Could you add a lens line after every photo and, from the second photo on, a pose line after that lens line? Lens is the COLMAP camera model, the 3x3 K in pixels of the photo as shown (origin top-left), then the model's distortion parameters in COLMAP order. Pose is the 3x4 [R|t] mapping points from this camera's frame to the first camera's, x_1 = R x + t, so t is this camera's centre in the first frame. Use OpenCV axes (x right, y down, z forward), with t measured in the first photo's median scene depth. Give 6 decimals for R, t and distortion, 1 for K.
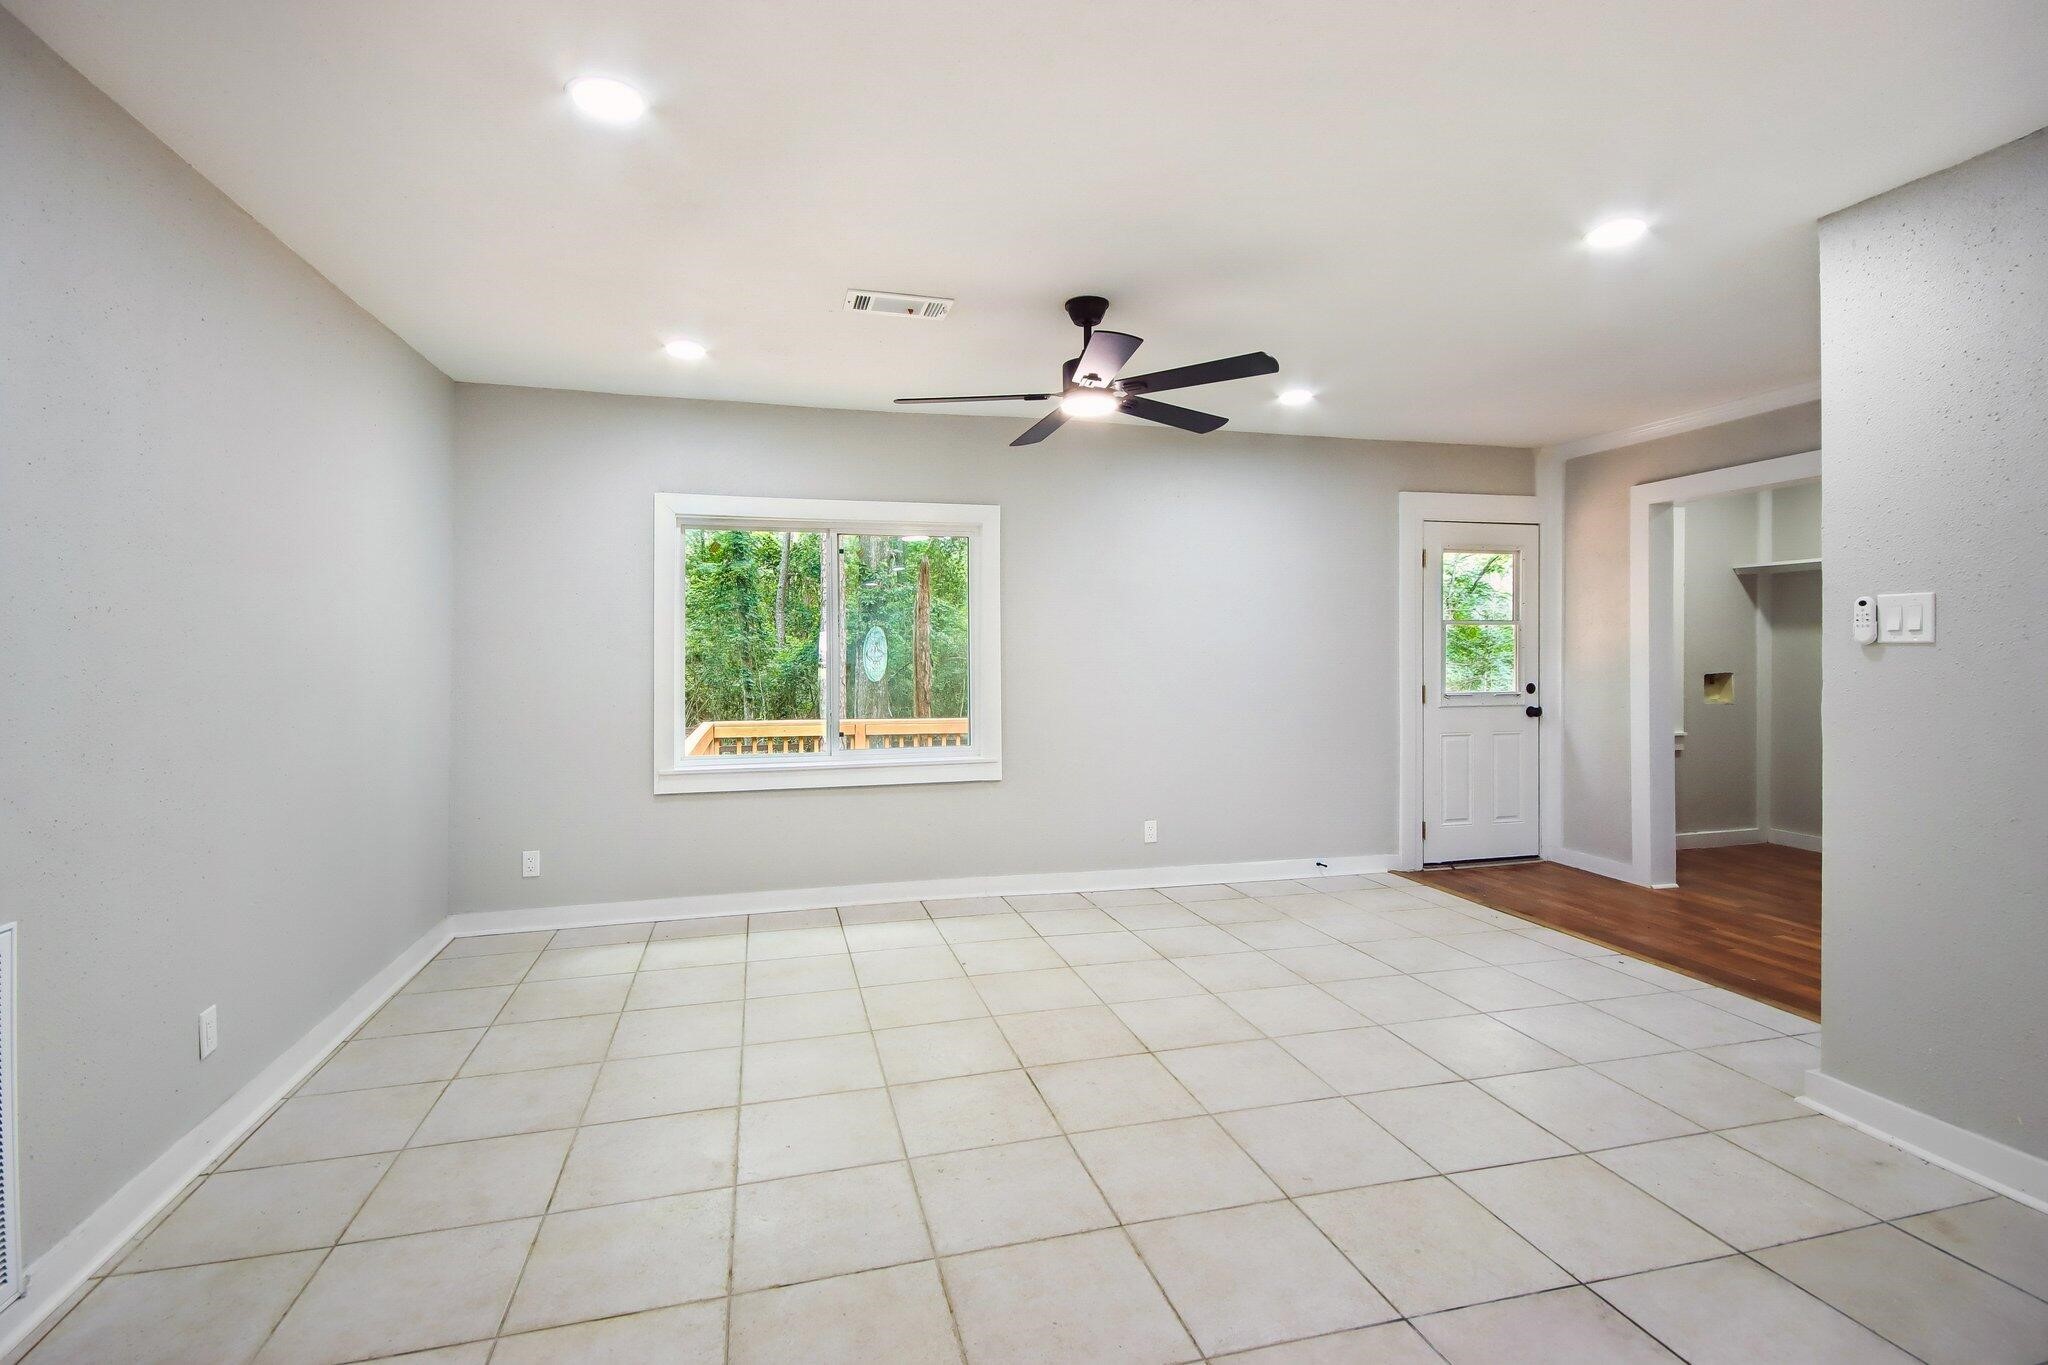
lens RADIAL K [[955.7, 0, 1019.0], [0, 955.7, 674.8], [0, 0, 1]] dist [0.032864, -0.014520]
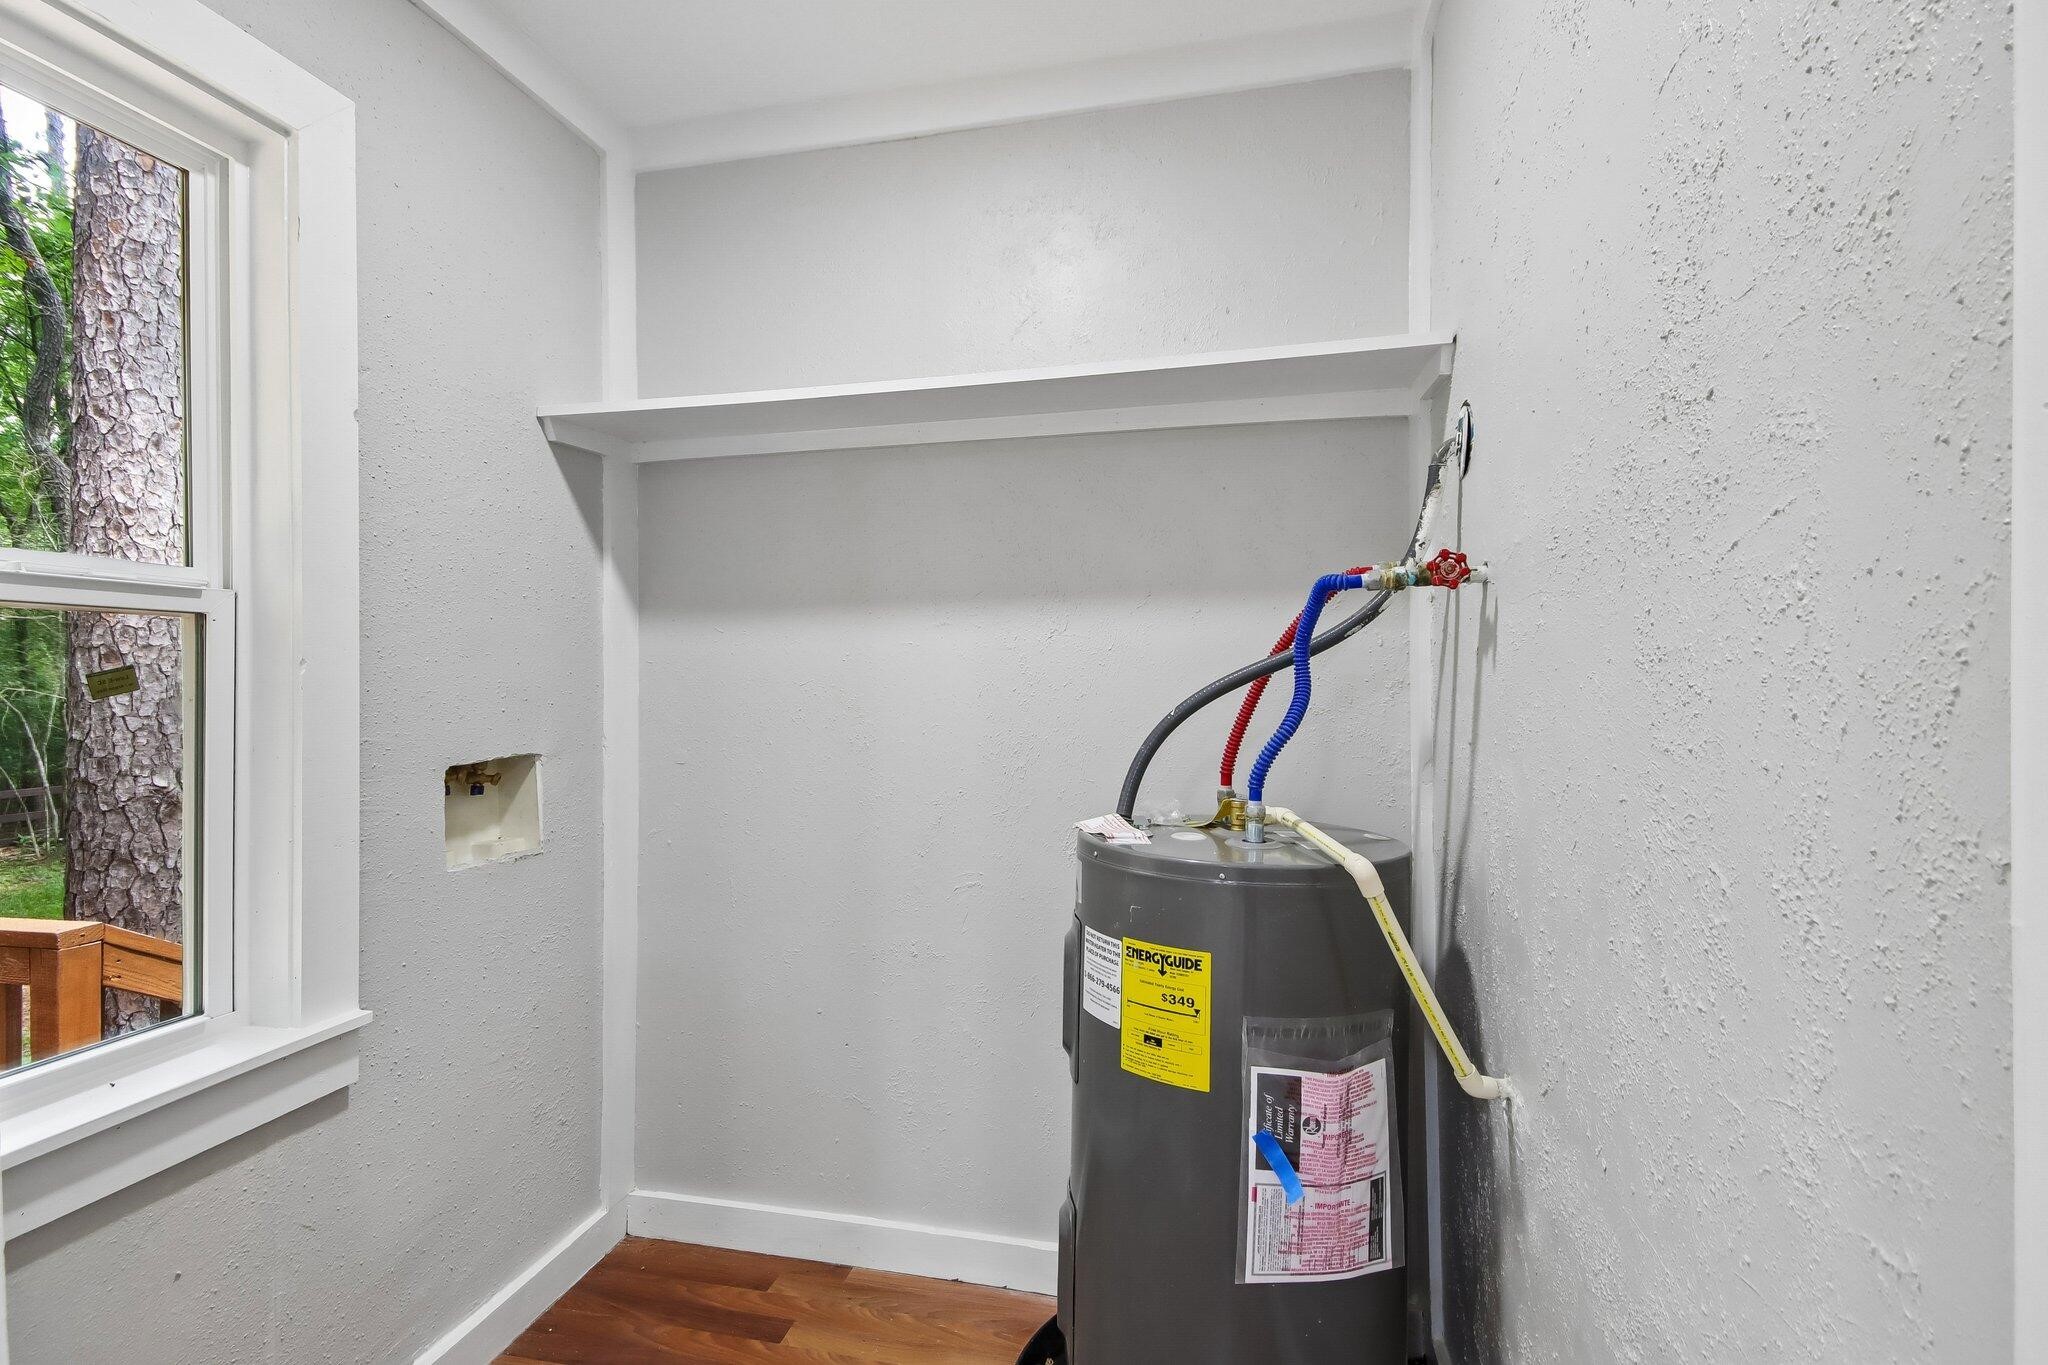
lens RADIAL K [[955.7, 0, 1019.0], [0, 955.7, 674.8], [0, 0, 1]] dist [0.032864, -0.014520]
pose [[0.486427, 0.004941, 0.873707, 0.542074], [0.012136, 0.999849, -0.012411, -0.021087], [-0.873637, 0.016641, 0.486293, 0.714998]]
